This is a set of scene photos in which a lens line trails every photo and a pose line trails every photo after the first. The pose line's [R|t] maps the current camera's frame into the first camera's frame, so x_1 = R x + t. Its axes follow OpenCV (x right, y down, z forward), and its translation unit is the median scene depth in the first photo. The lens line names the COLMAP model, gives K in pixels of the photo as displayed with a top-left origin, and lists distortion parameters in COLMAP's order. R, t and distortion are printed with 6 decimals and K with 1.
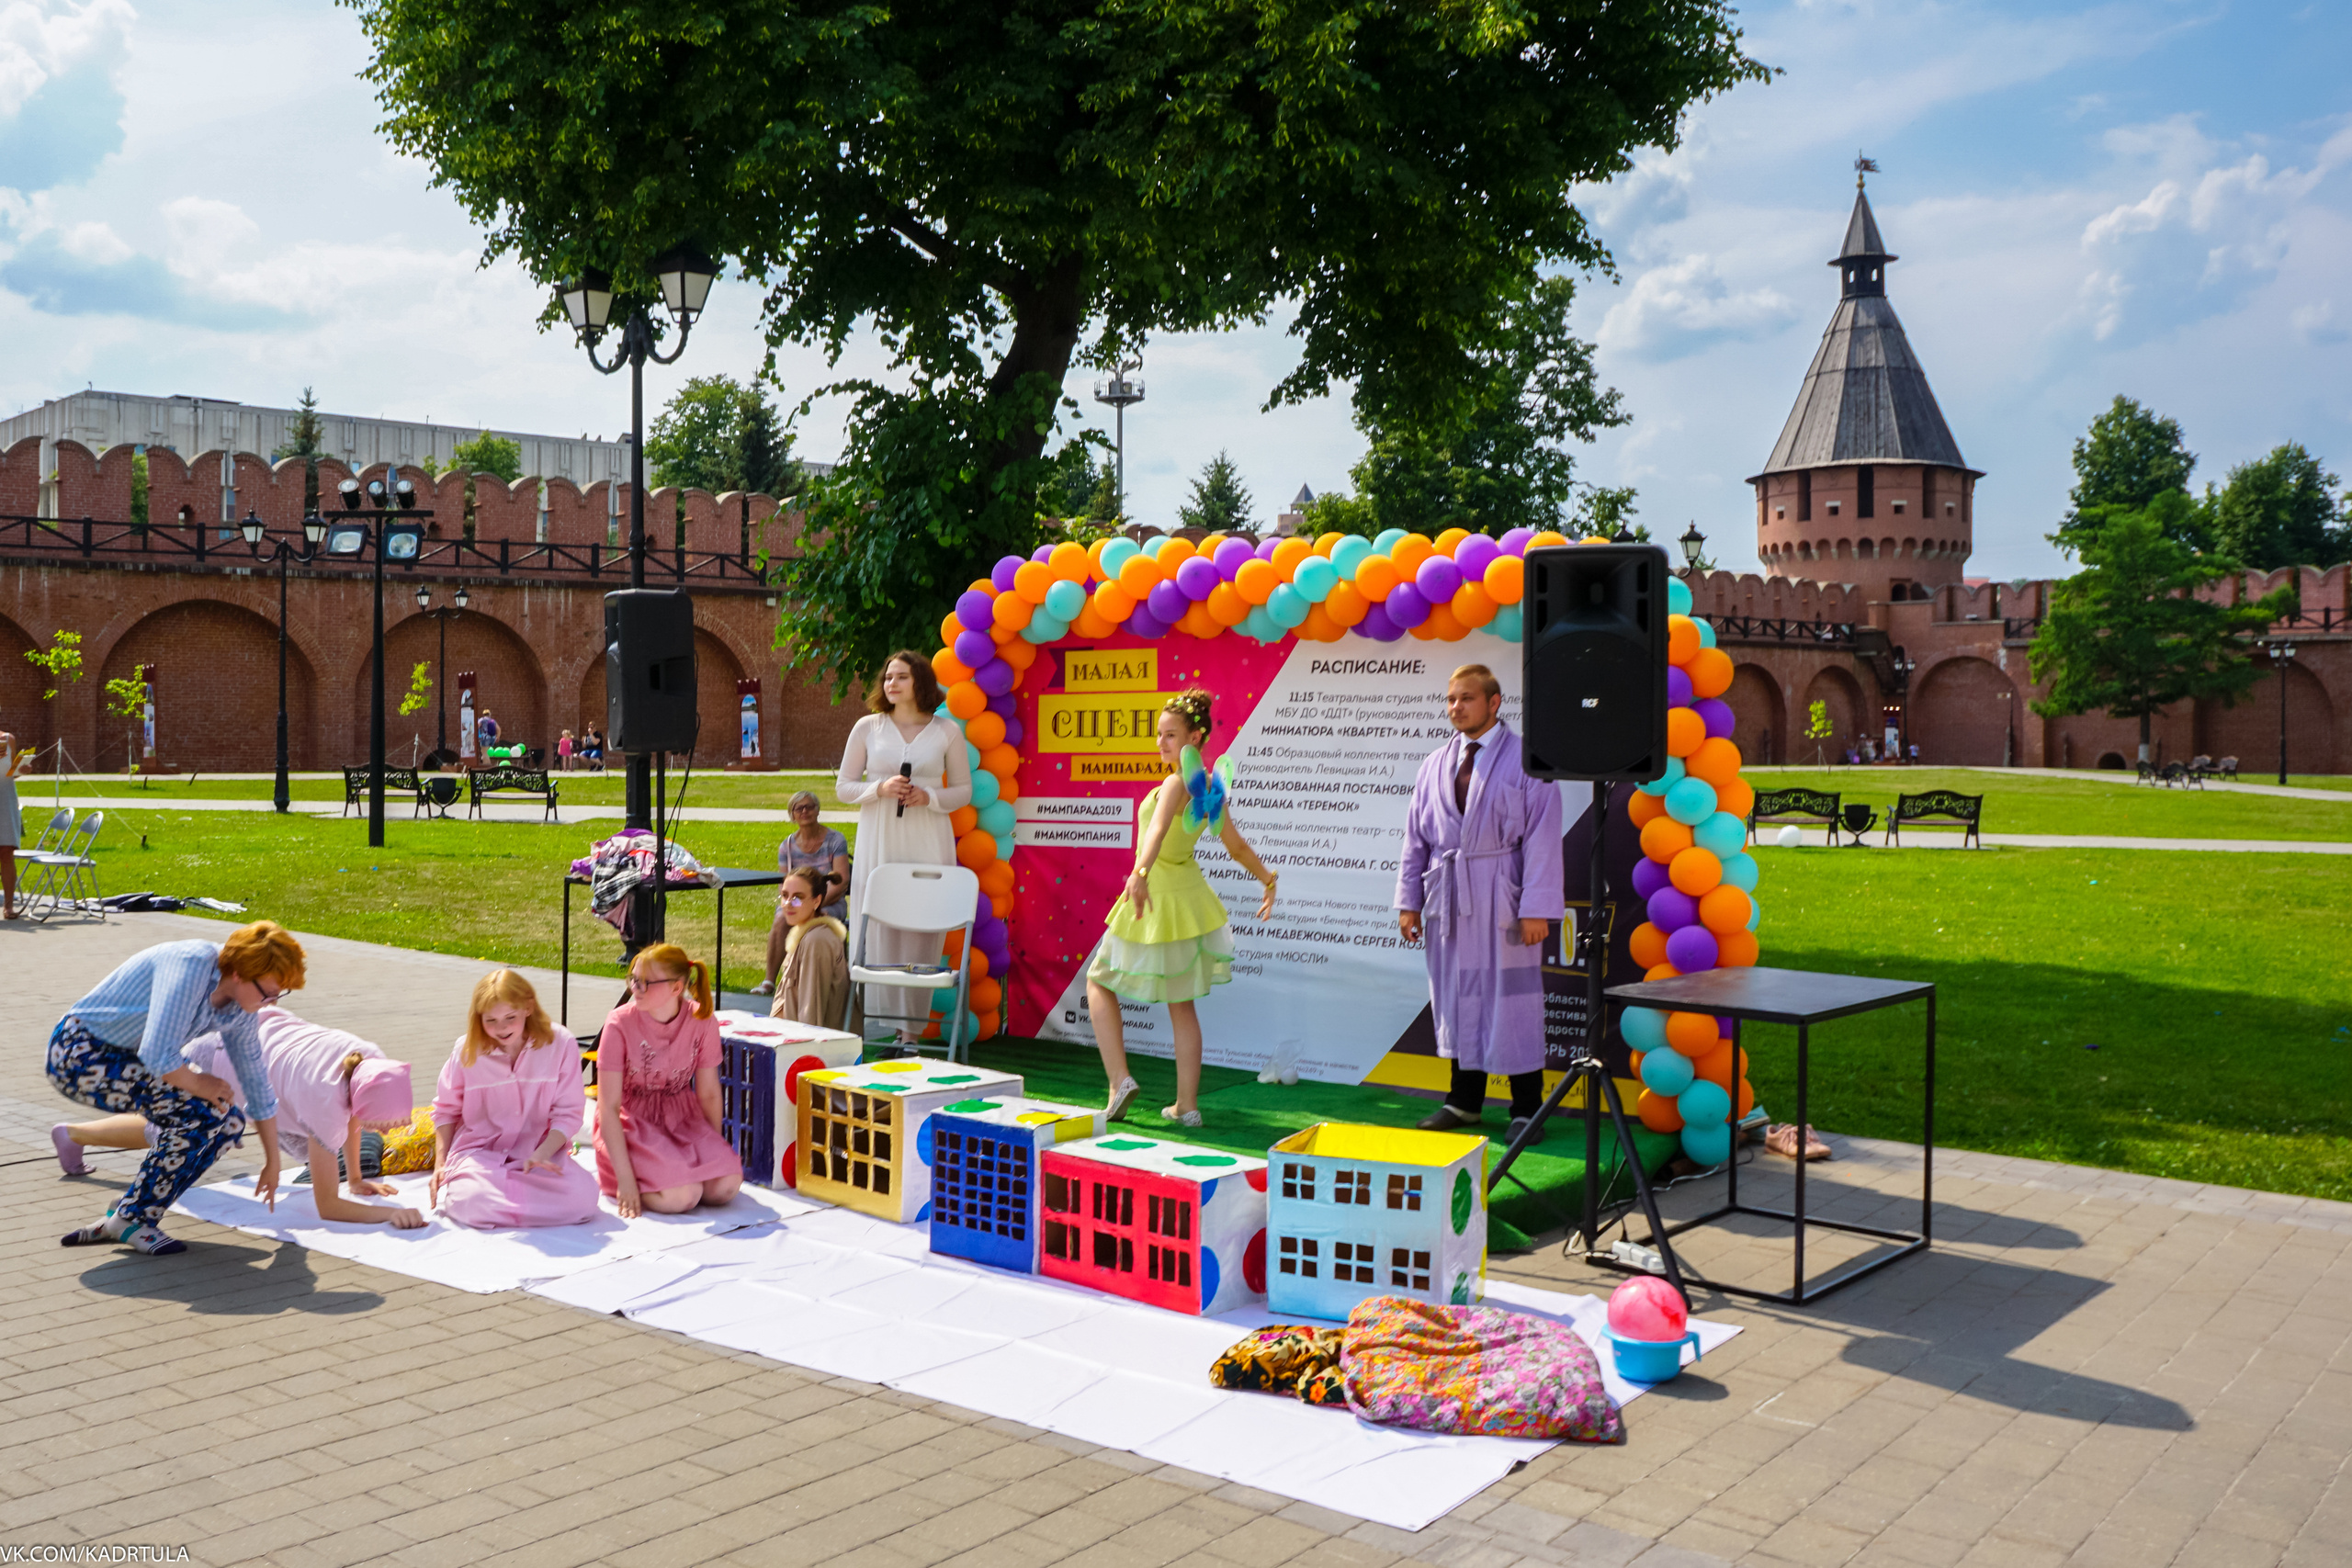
lens RADIAL K [[2116.0, 0, 1034.8], [0, 2116.0, 708.9], [0, 0, 1]] dist [-0.031215, 0.000178]
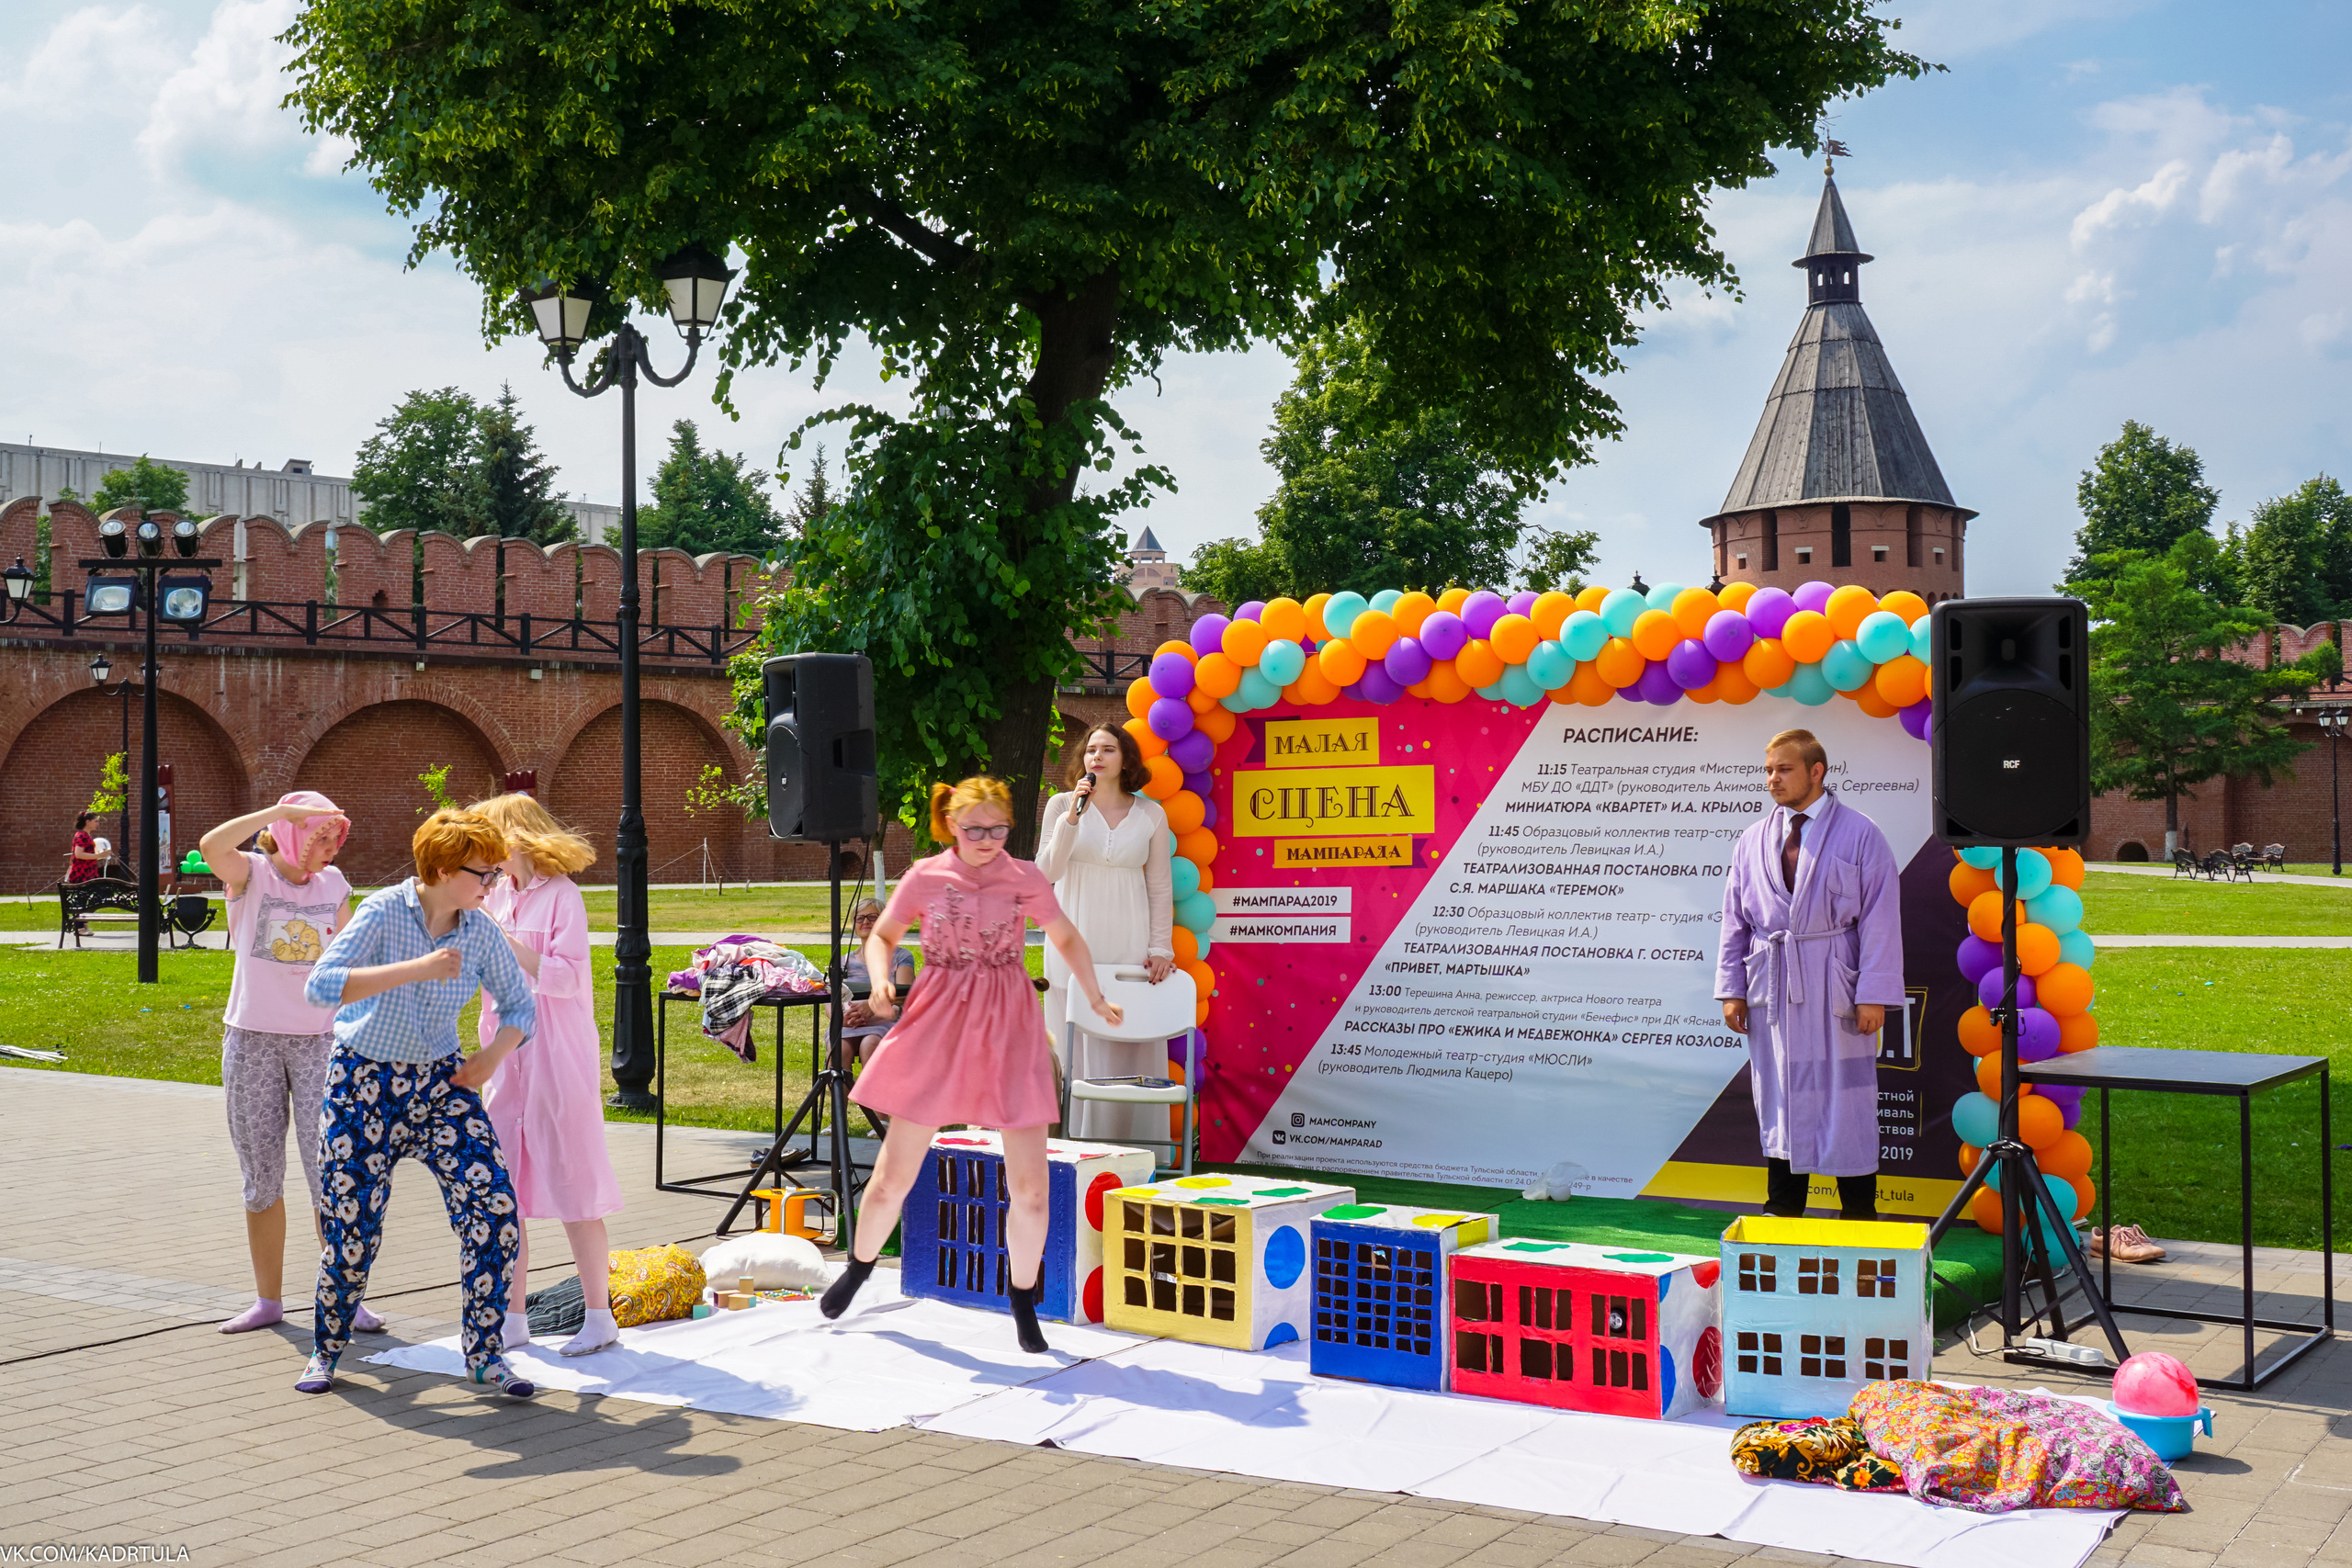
lens RADIAL K [[2643.1, 0, 1130.7], [0, 2643.1, 731.4], [0, 0, 1]] dist [0.007698, 0.000000]
pose [[0.992183, -0.008415, 0.124505, -0.180379], [0.011923, 0.999552, -0.027460, 0.006522], [-0.124218, 0.028730, 0.991839, -0.088152]]
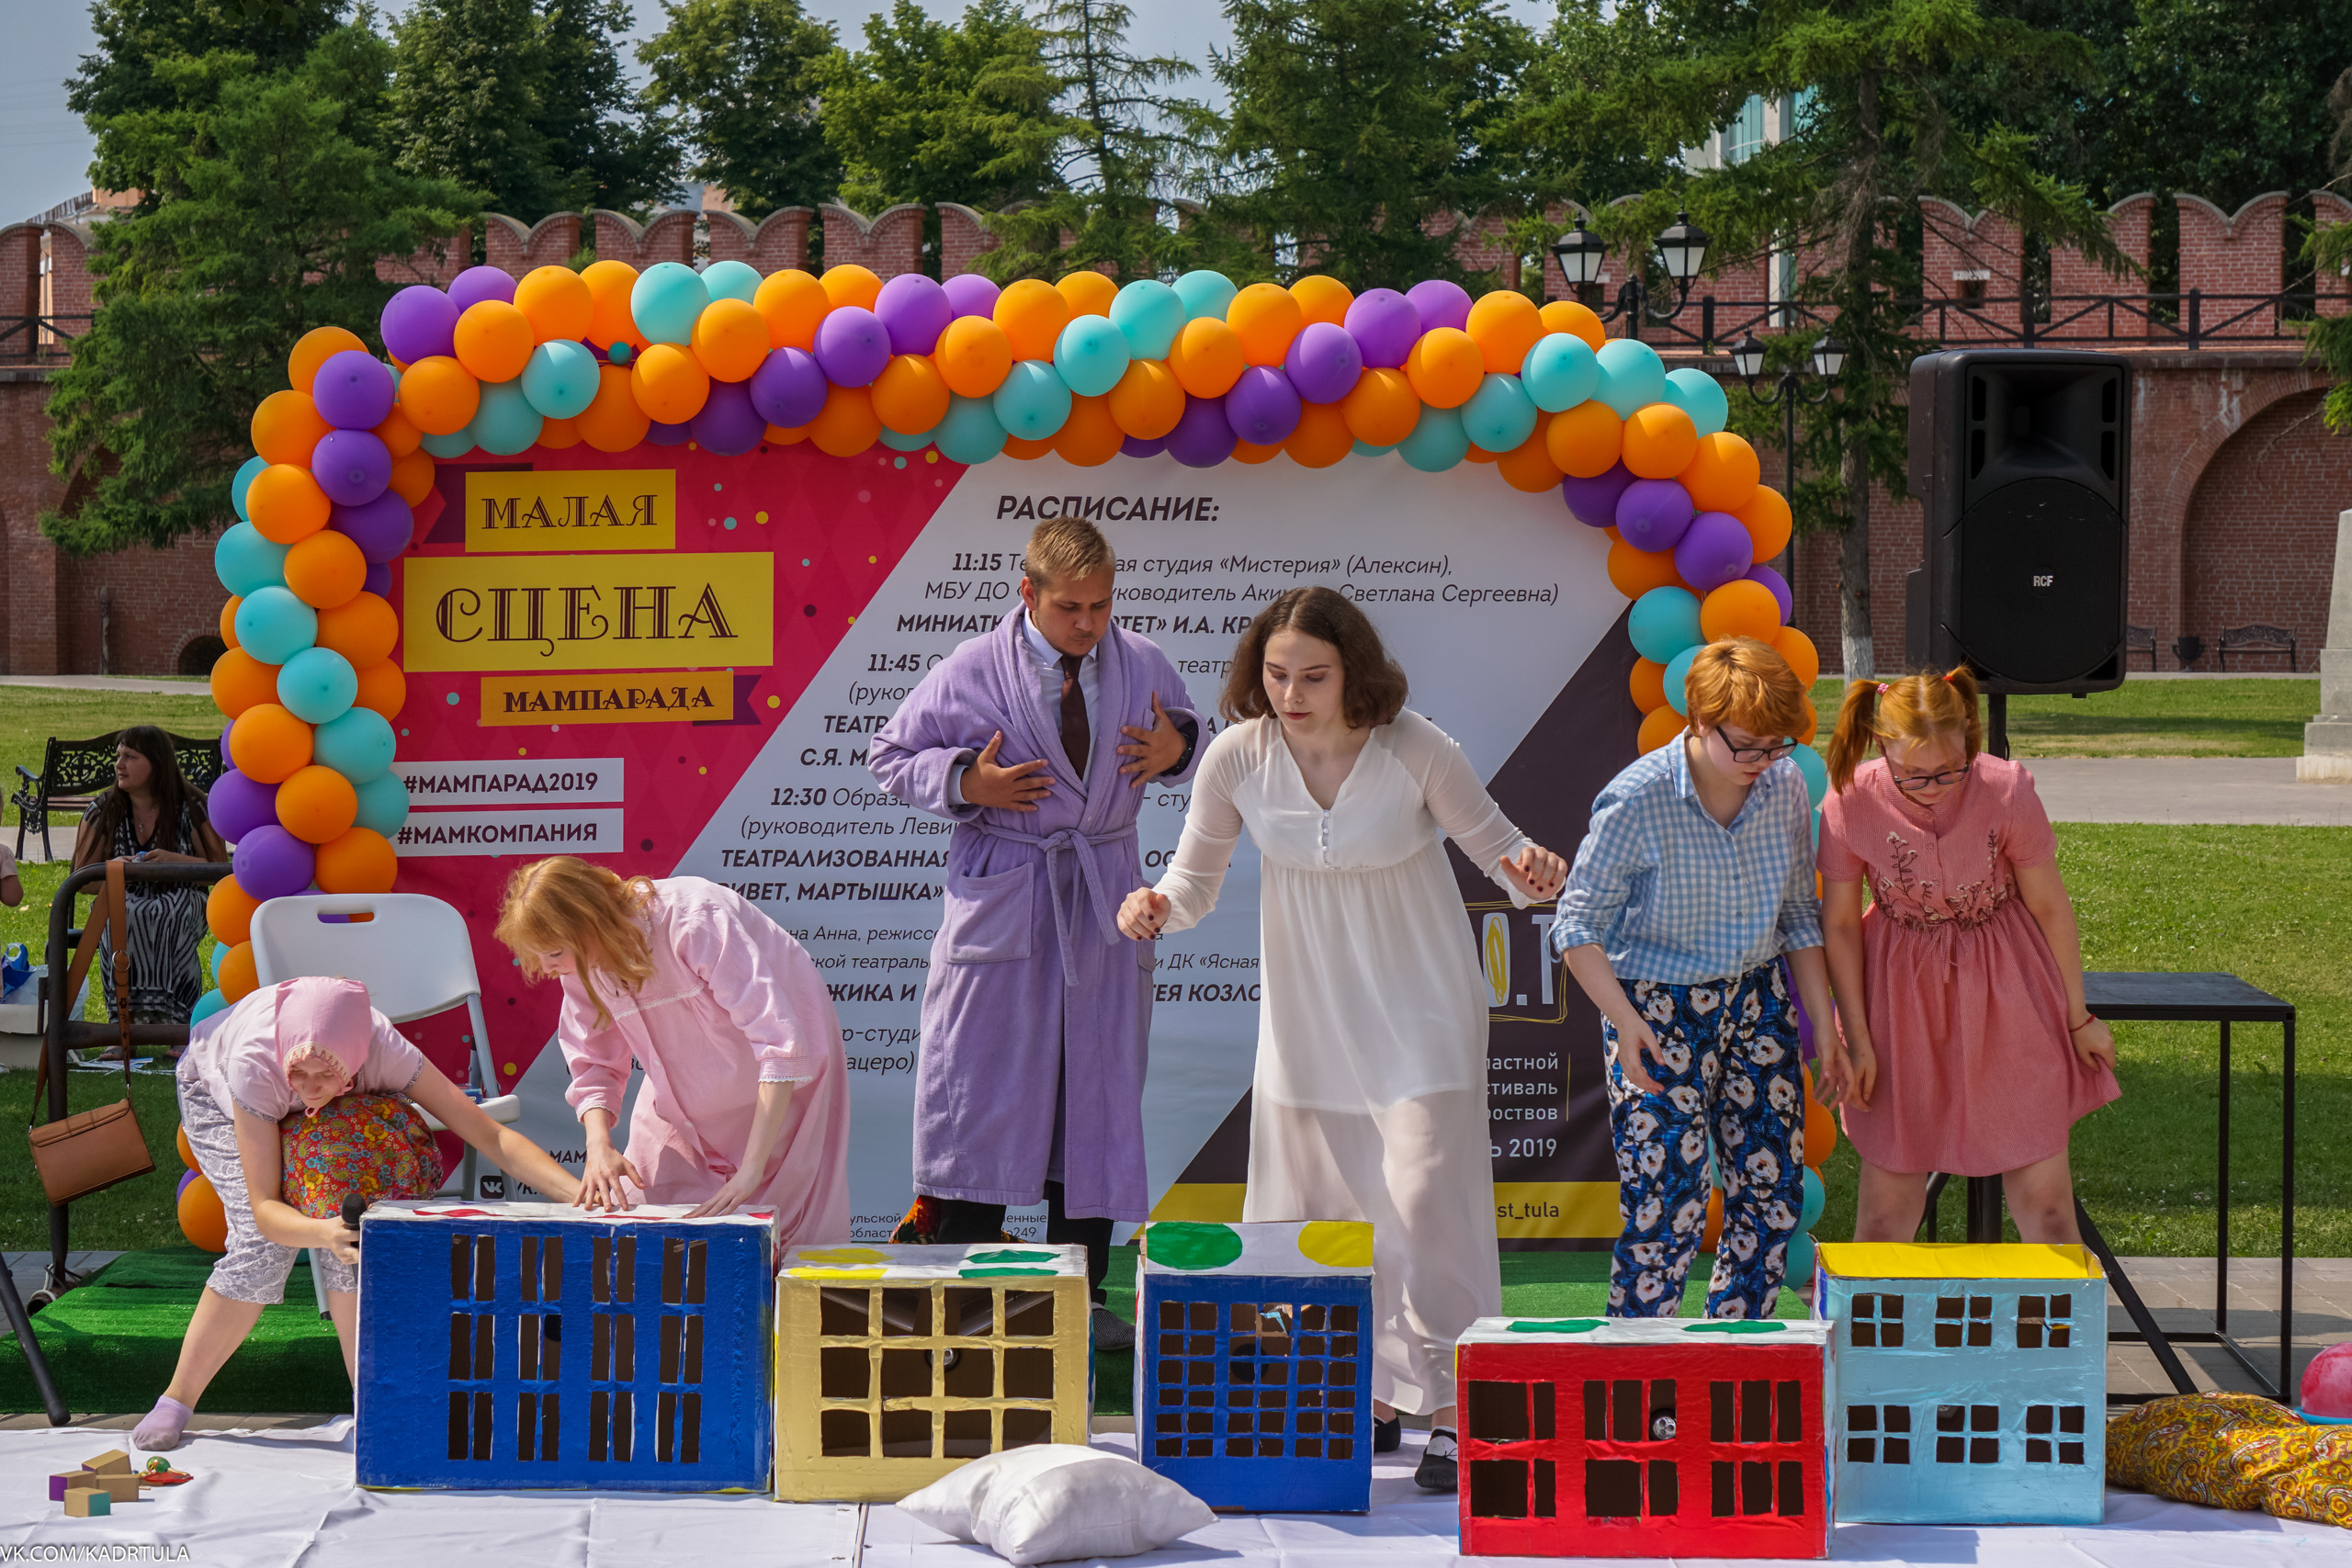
lens RADIAL K [[5698.2, 0, 1184.2], [0, 5698.2, 791.3], [0, 0, 1]] dist [0.082750, 0.000000]
pose [[0.765749, -0.032452, 0.642321, -0.741841], [0.002759, 0.998883, 0.047177, -0.014944], [-0.643134, -0.034353, 0.764983, -0.162585]]
